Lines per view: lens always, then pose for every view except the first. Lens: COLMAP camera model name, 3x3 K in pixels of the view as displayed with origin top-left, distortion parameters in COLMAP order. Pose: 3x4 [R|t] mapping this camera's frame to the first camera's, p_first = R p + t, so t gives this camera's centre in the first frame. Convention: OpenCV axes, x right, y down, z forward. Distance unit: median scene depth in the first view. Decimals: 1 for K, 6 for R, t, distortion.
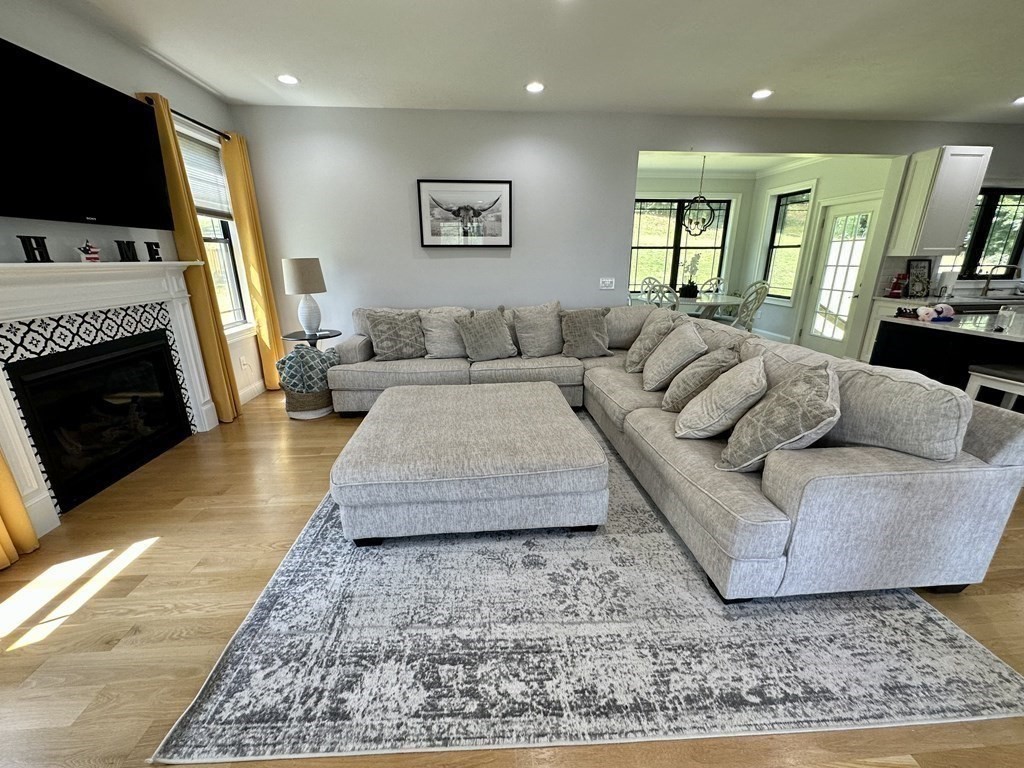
lens RADIAL K [[410.6, 0, 512.1], [0, 410.6, 382.8], [0, 0, 1]] dist [-0.000085, 0.000982]
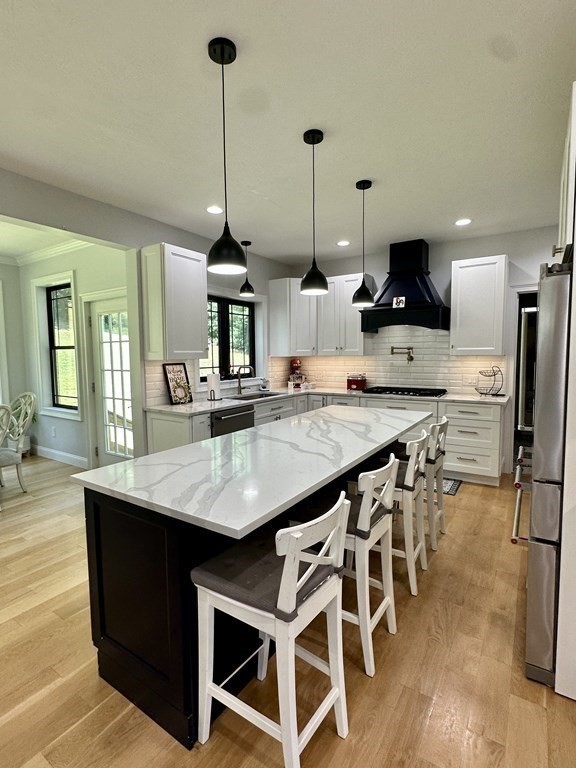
lens RADIAL K [[383.9, 0, 282.7], [0, 383.9, 380.1], [0, 0, 1]] dist [-0.000668, -0.000667]
pose [[0.624959, -0.059671, 0.778374, 0.397135], [0.237518, 0.964338, -0.116776, -0.091614], [-0.743647, 0.257858, 0.616845, 0.266572]]
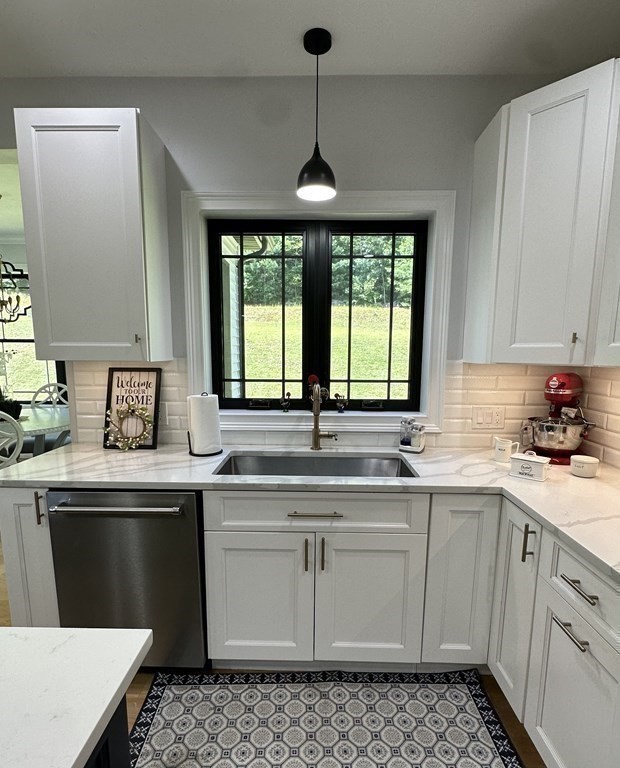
lens RADIAL K [[410.4, 0, 303.4], [0, 410.4, 412.2], [0, 0, 1]] dist [-0.002776, -0.000127]
pose [[0.994000, 0.026042, -0.106231, 1.131158], [-0.041825, 0.987927, -0.149170, -0.170892], [0.101063, 0.152718, 0.983089, 0.522965]]
